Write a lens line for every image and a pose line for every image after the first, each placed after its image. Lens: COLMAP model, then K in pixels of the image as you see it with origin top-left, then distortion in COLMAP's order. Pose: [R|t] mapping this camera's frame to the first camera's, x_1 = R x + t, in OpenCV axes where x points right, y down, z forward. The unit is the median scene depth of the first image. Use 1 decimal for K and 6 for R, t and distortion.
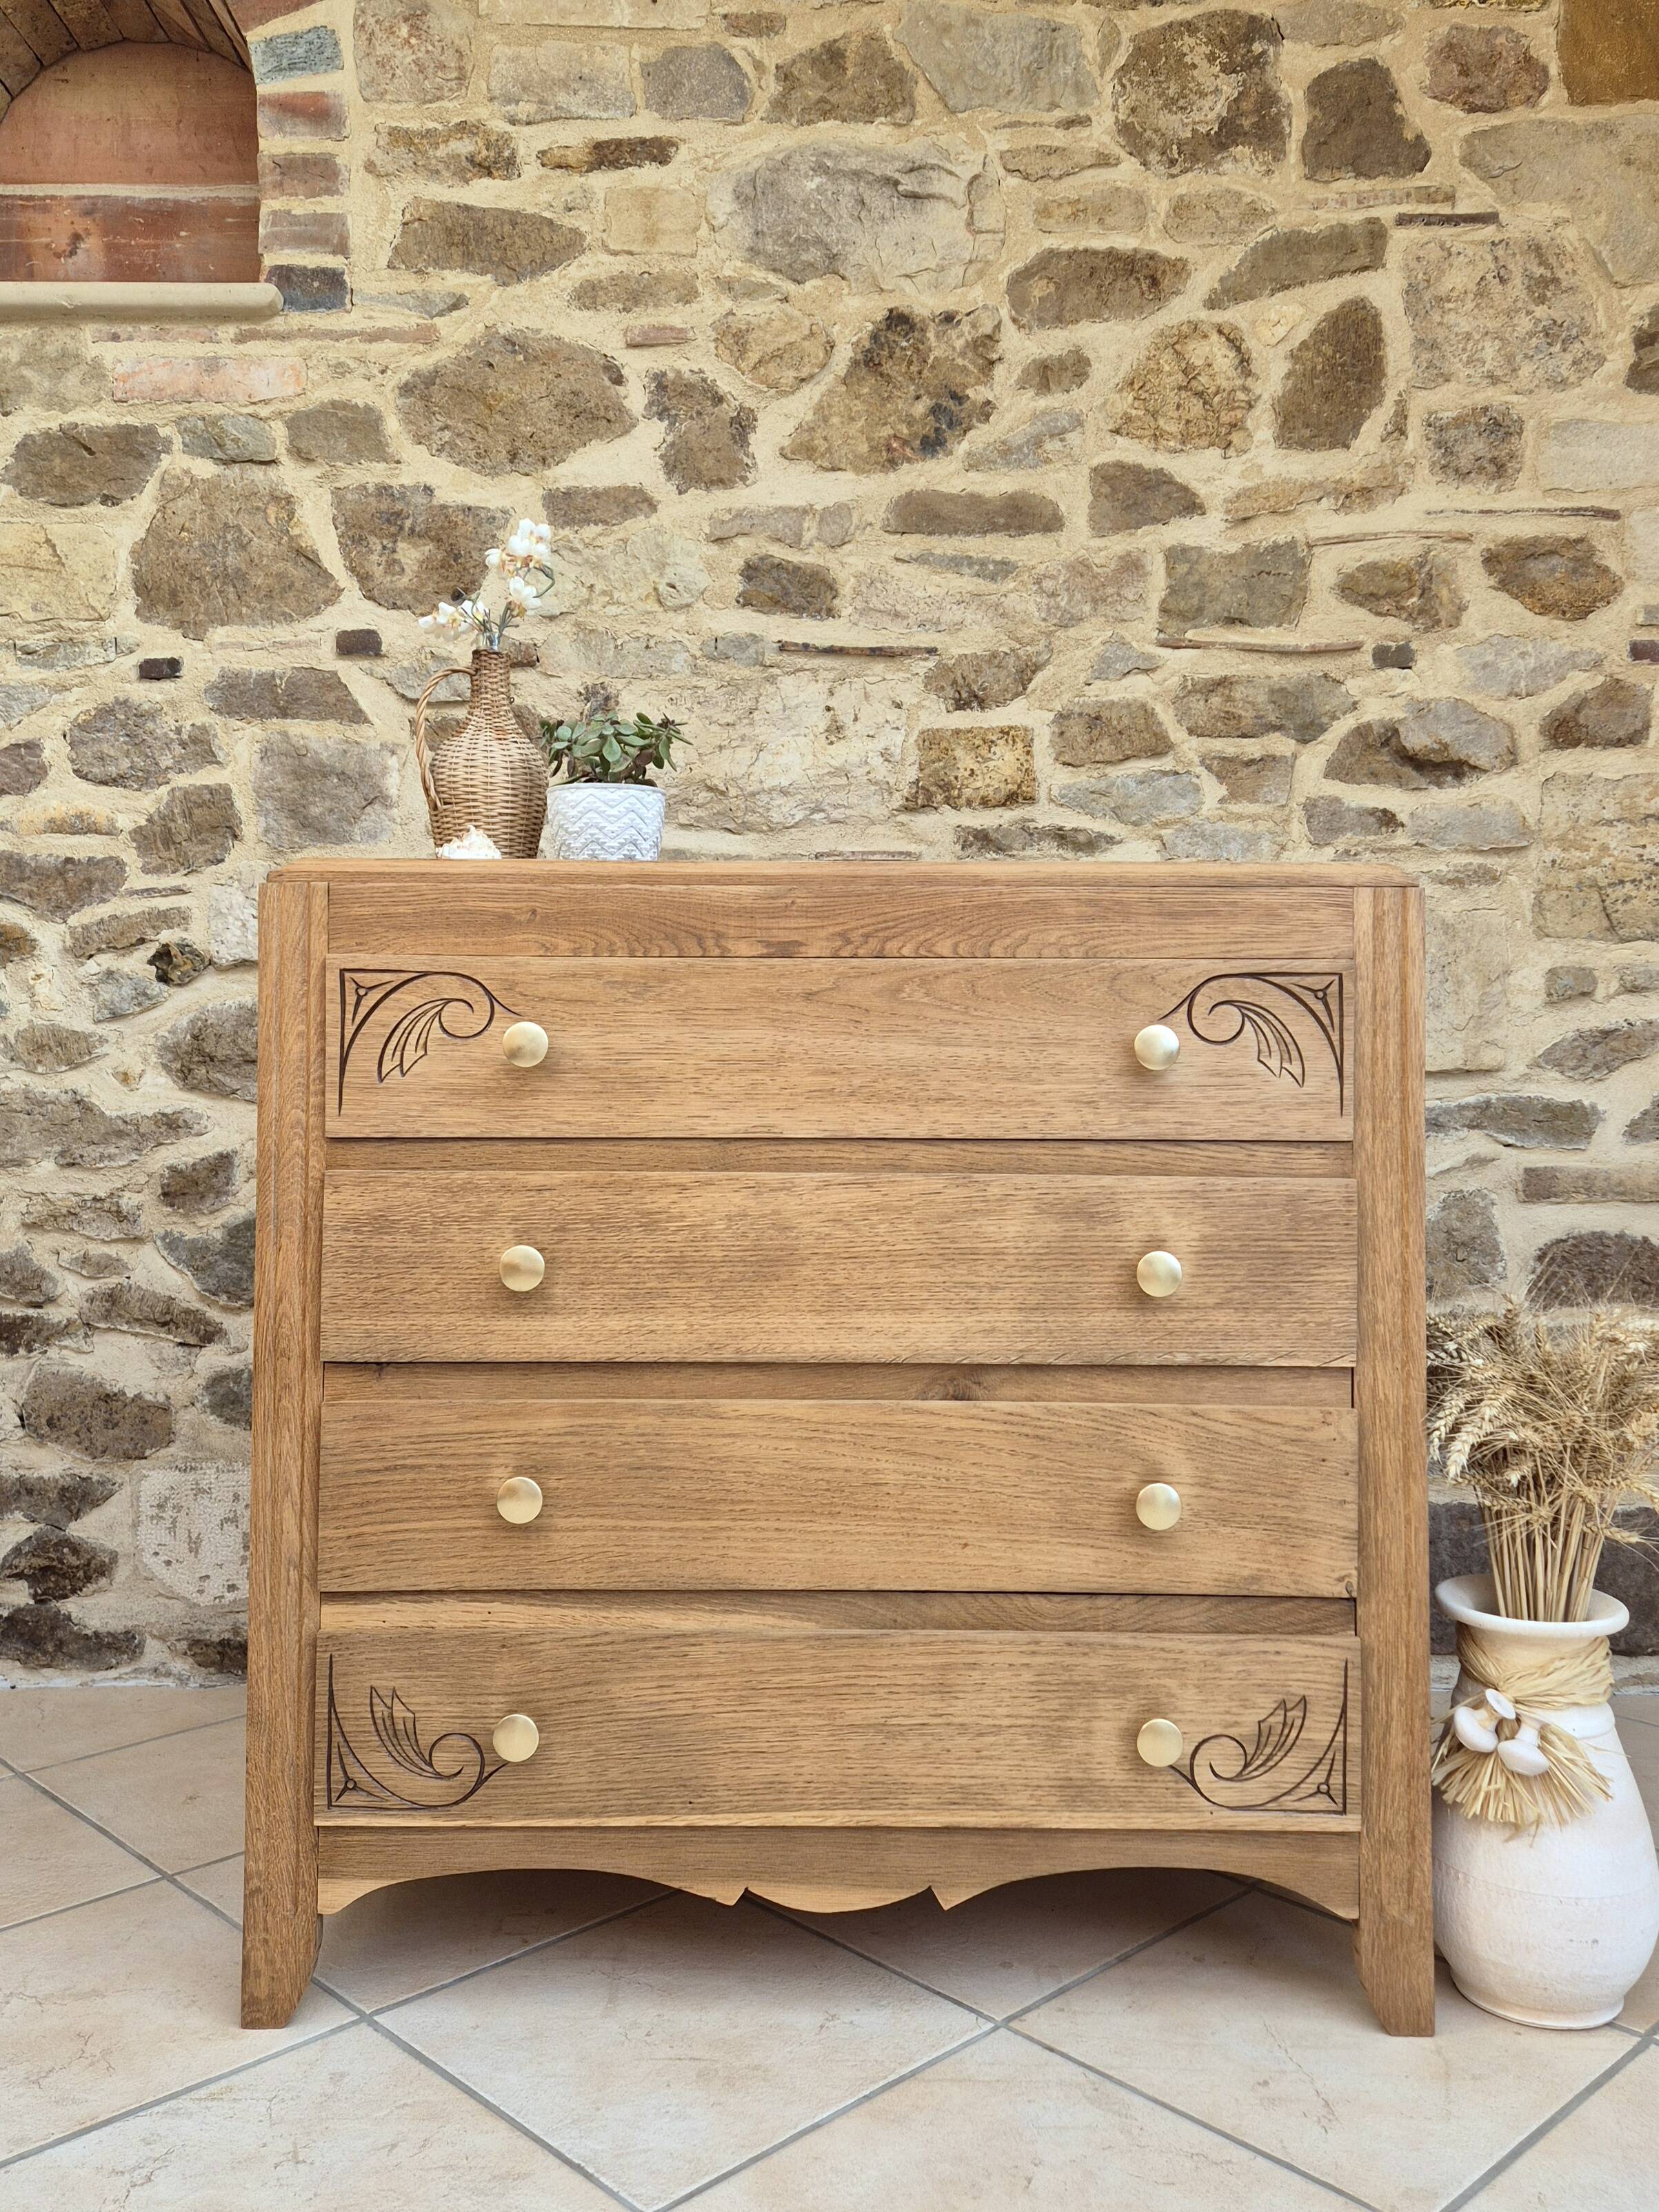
lens RADIAL K [[1830.1, 0, 819.3], [0, 1830.1, 1060.6], [0, 0, 1]] dist [0.102096, -0.114969]
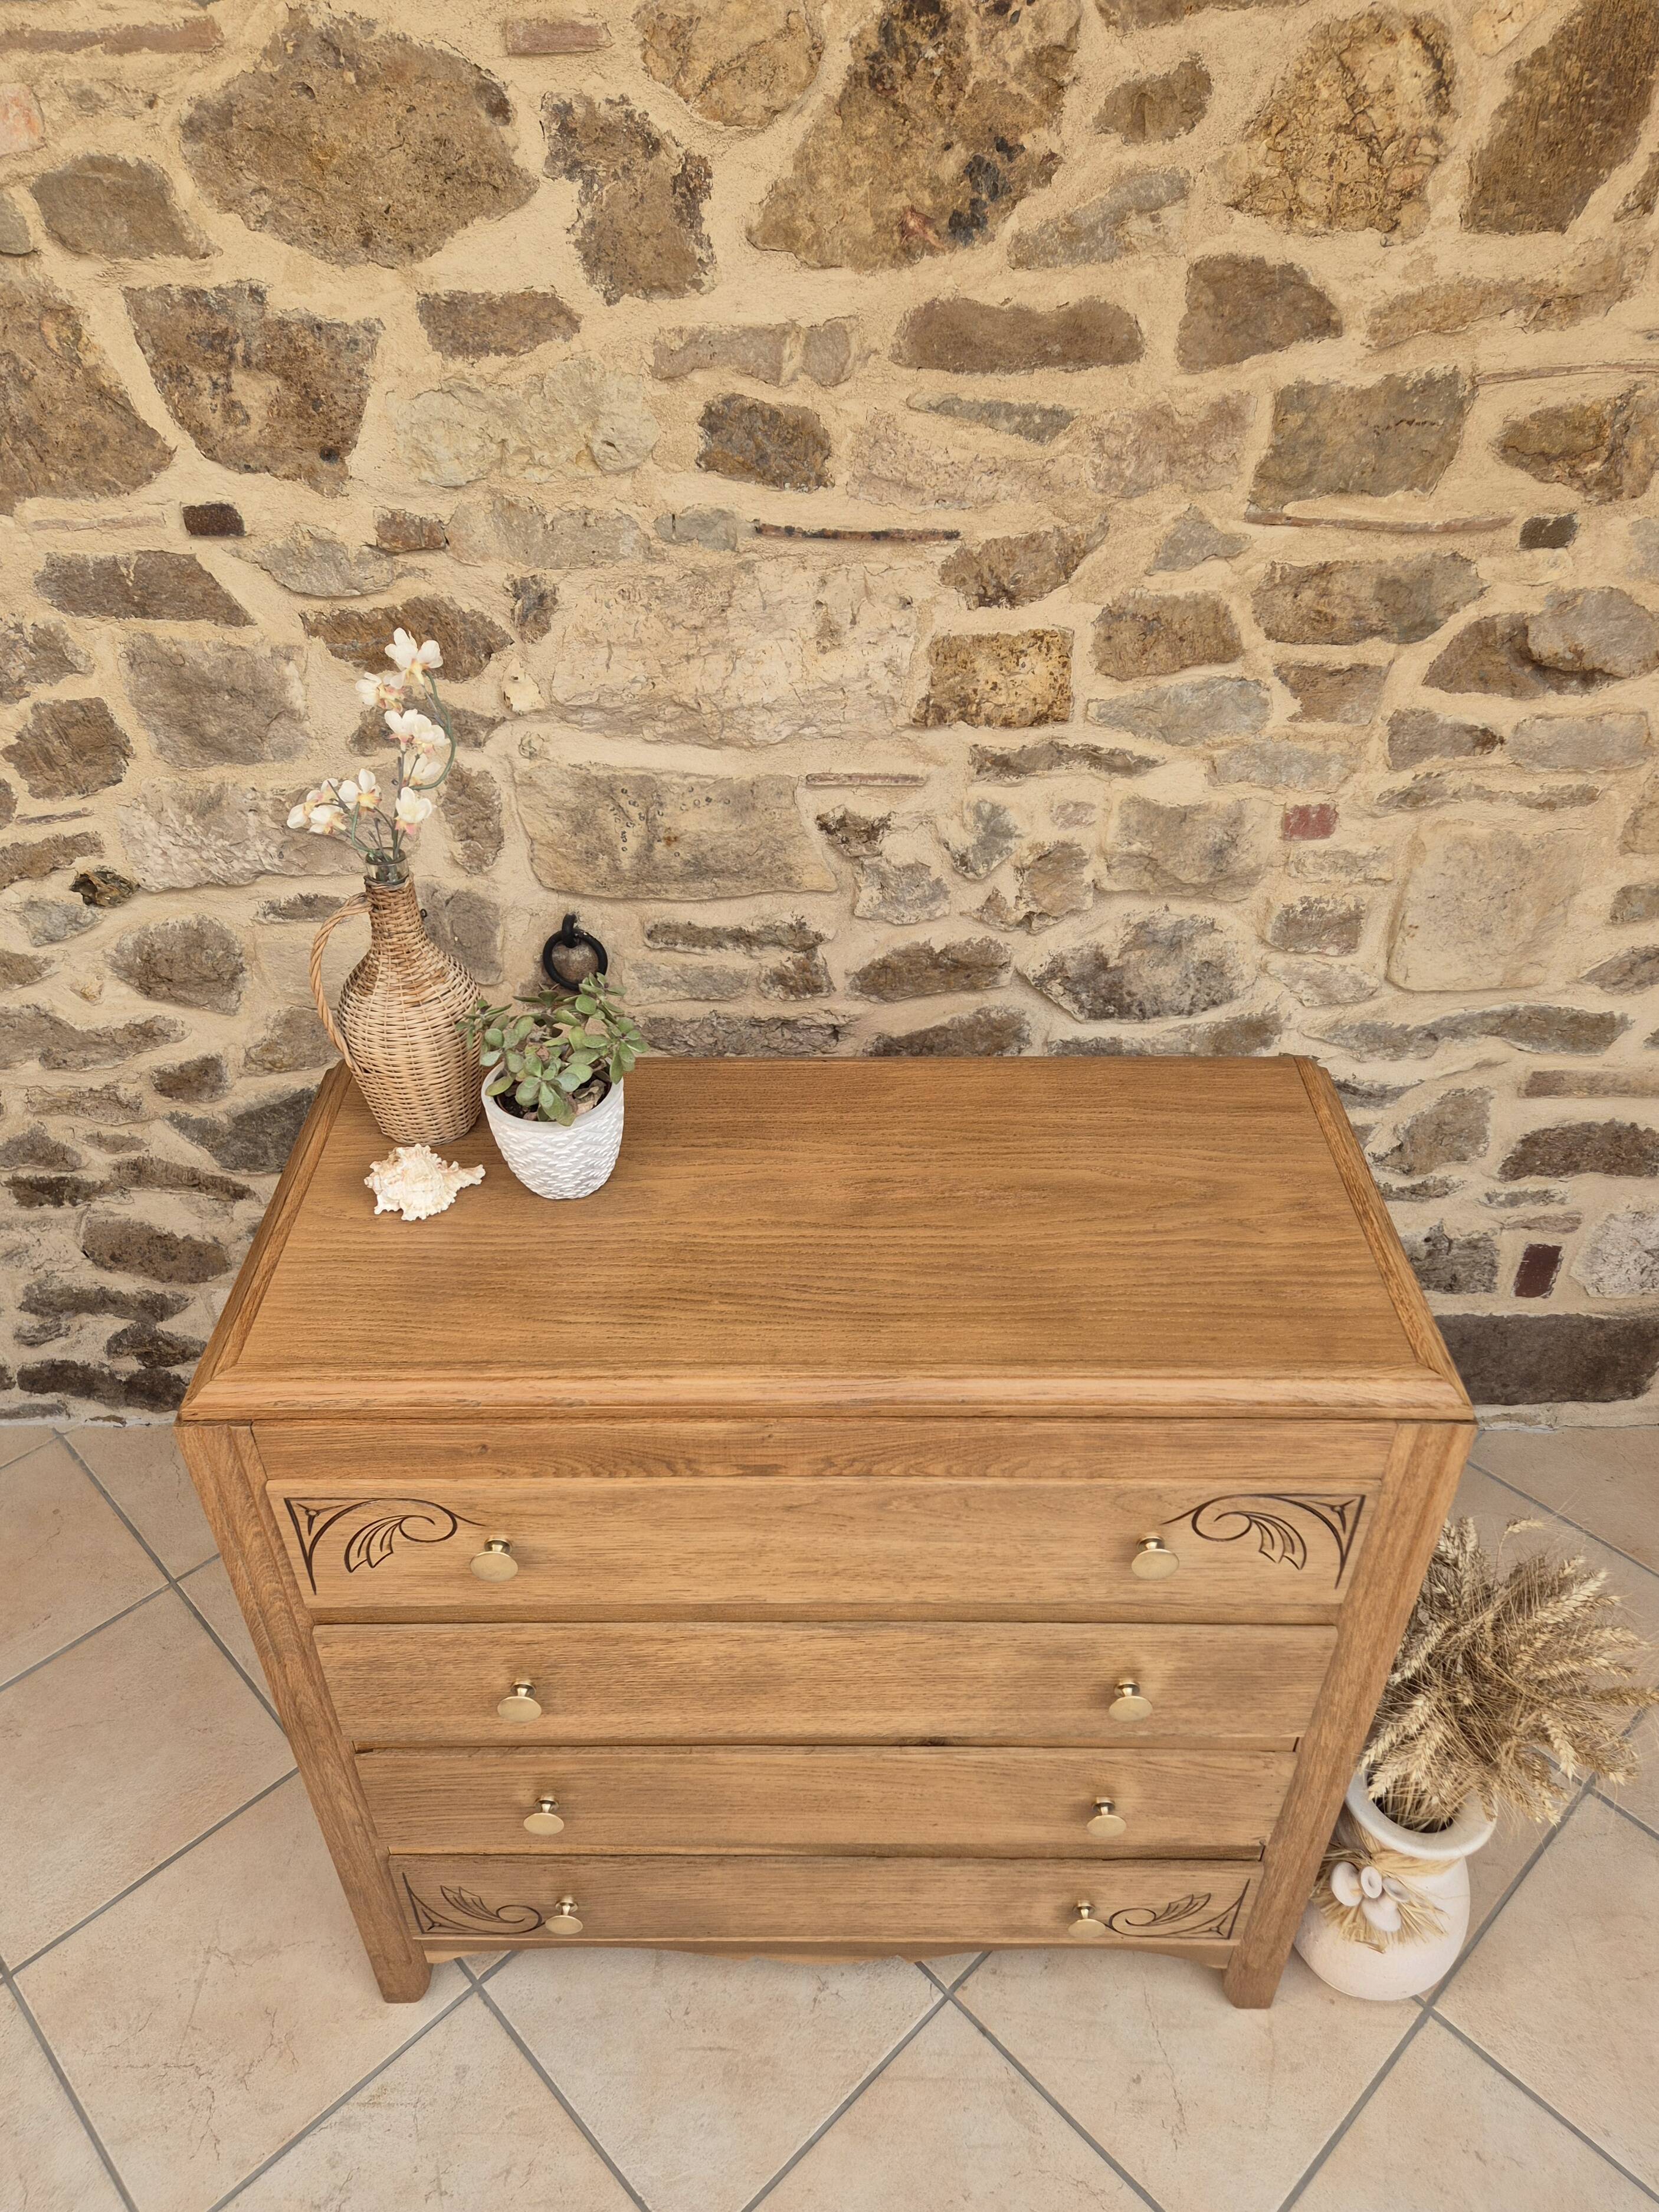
lens RADIAL K [[1573.1, 0, 824.3], [0, 1573.1, 1155.6], [0, 0, 1]] dist [0.087435, -0.083345]
pose [[0.999959, -0.002044, -0.008833, 0.012558], [0.007146, 0.777315, 0.629071, -0.441045], [0.005581, -0.629108, 0.777298, 0.312521]]
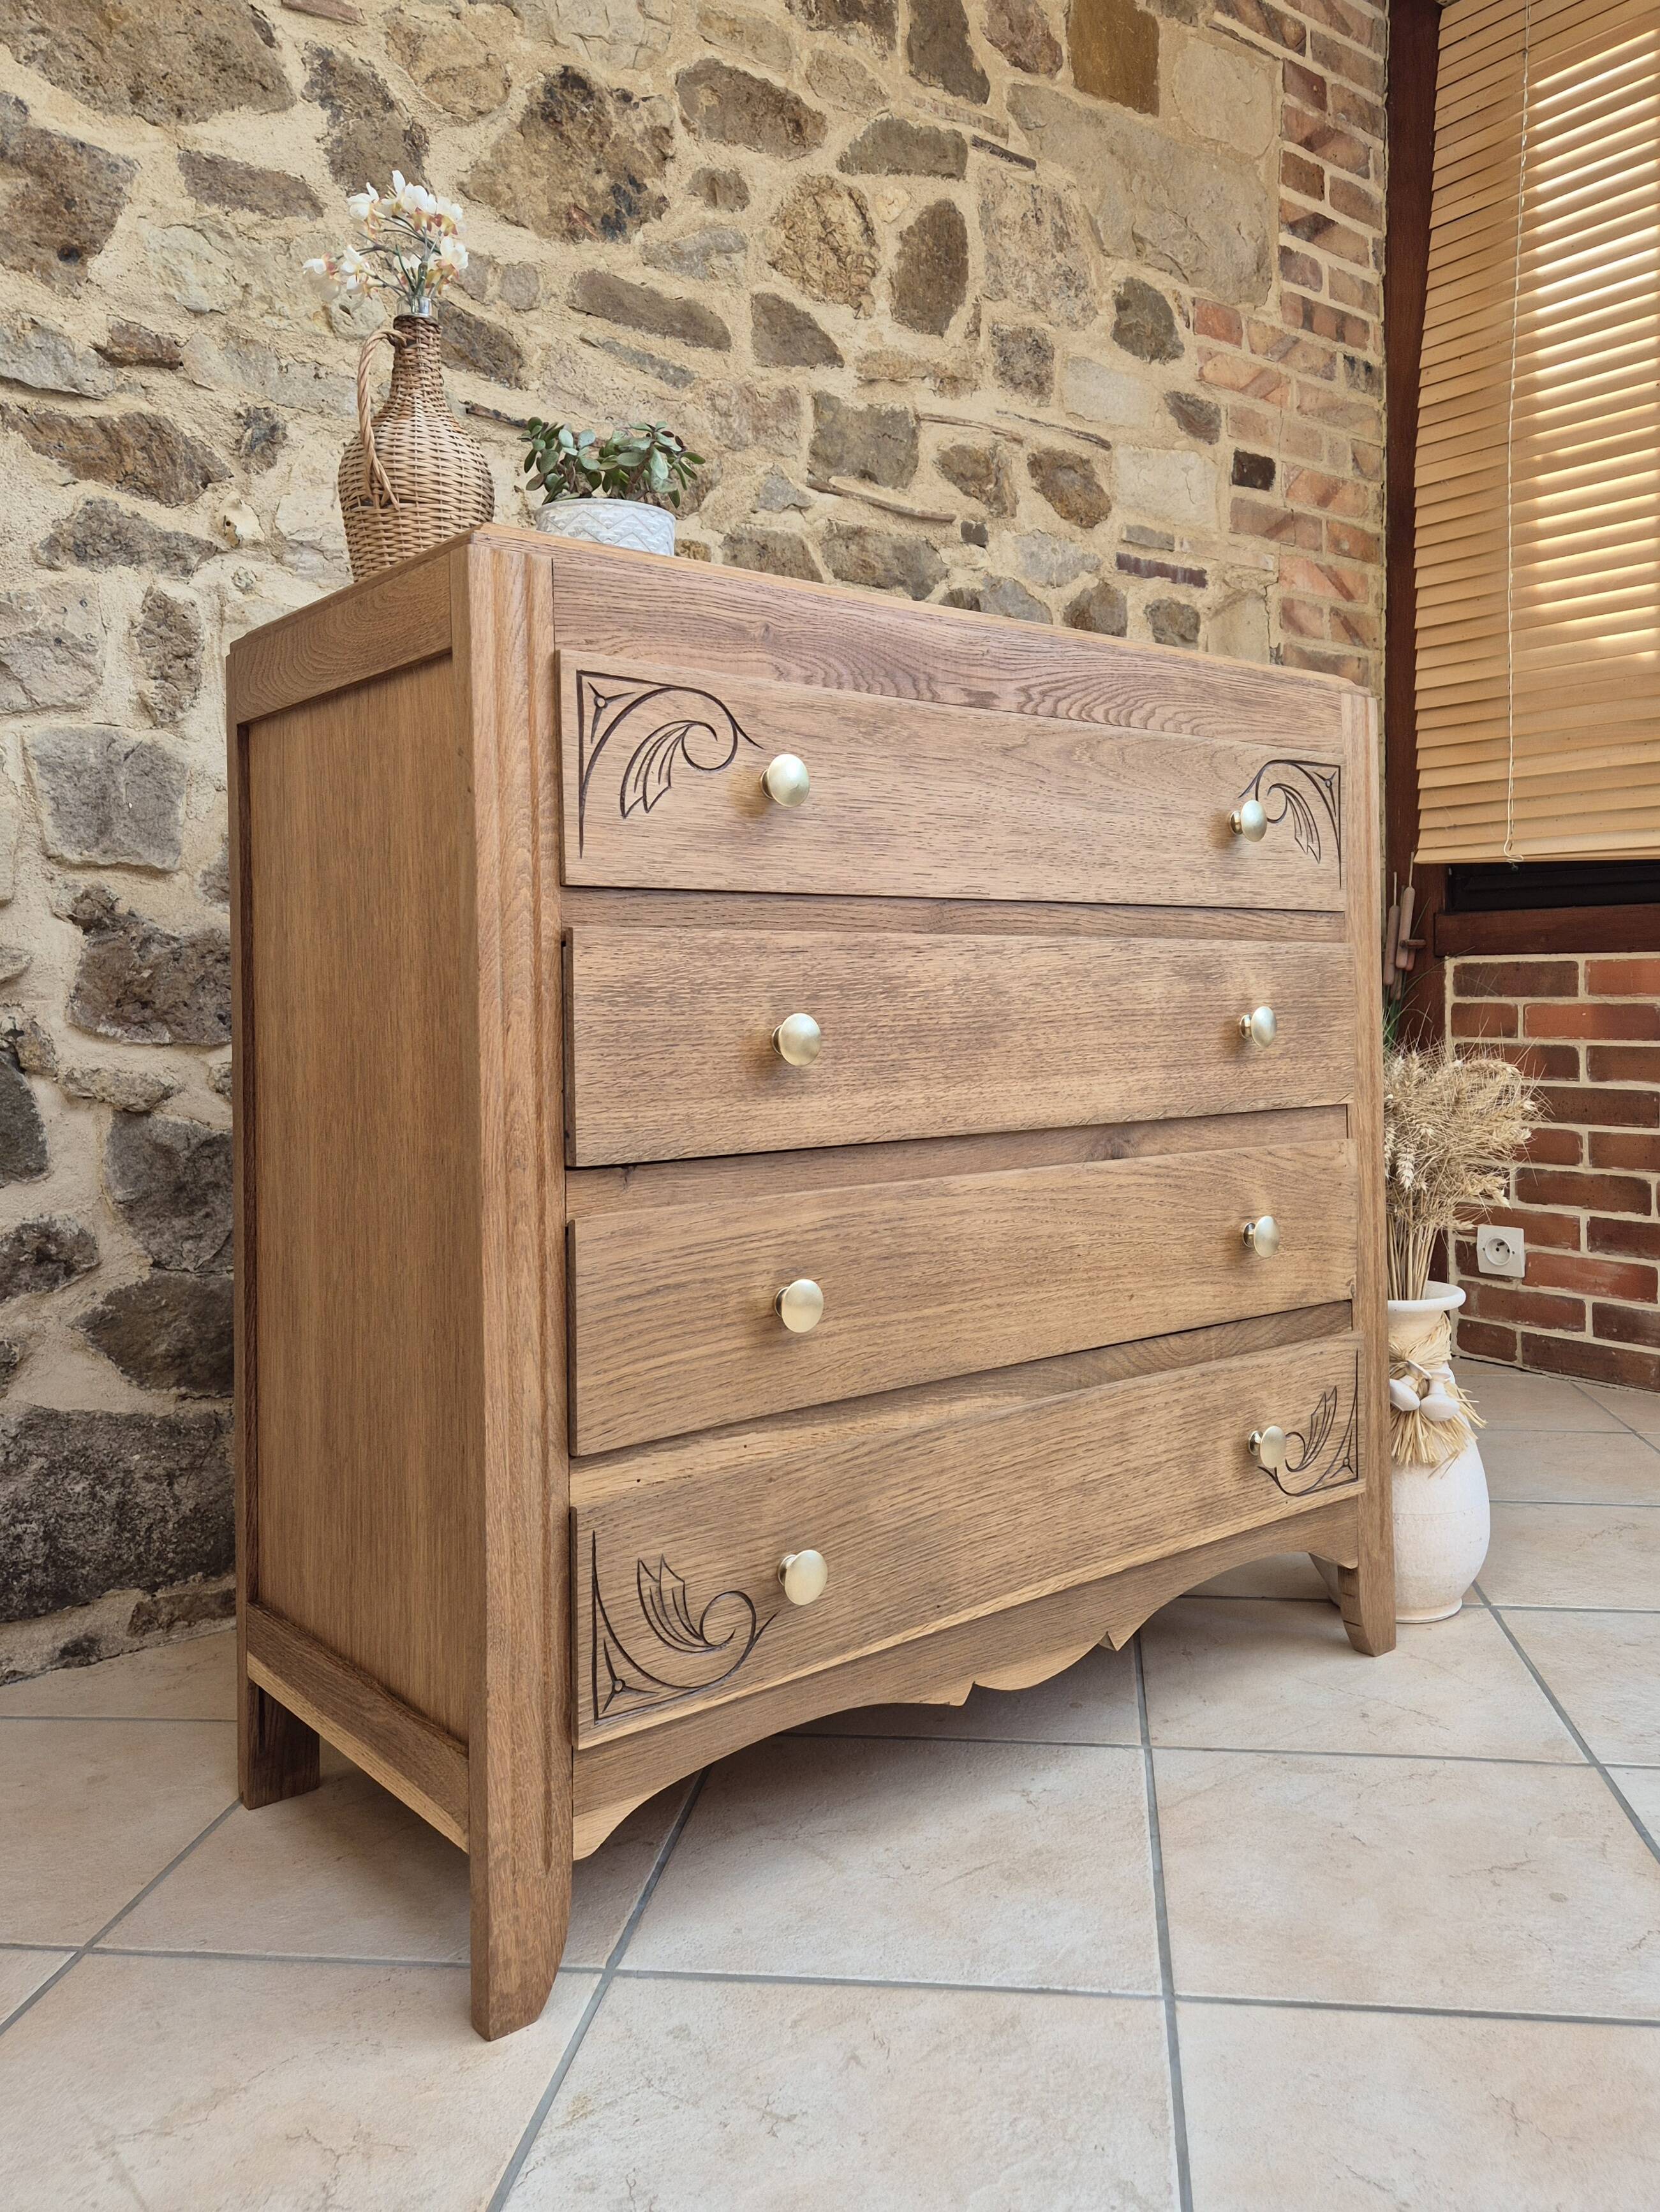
lens RADIAL K [[1704.6, 0, 898.0], [0, 1704.6, 1022.5], [0, 0, 1]] dist [0.084705, -0.083199]
pose [[0.768415, -0.025235, 0.639455, -0.402340], [0.013917, 0.999645, 0.022725, 0.055096], [-0.639801, -0.008563, 0.768493, 0.223892]]
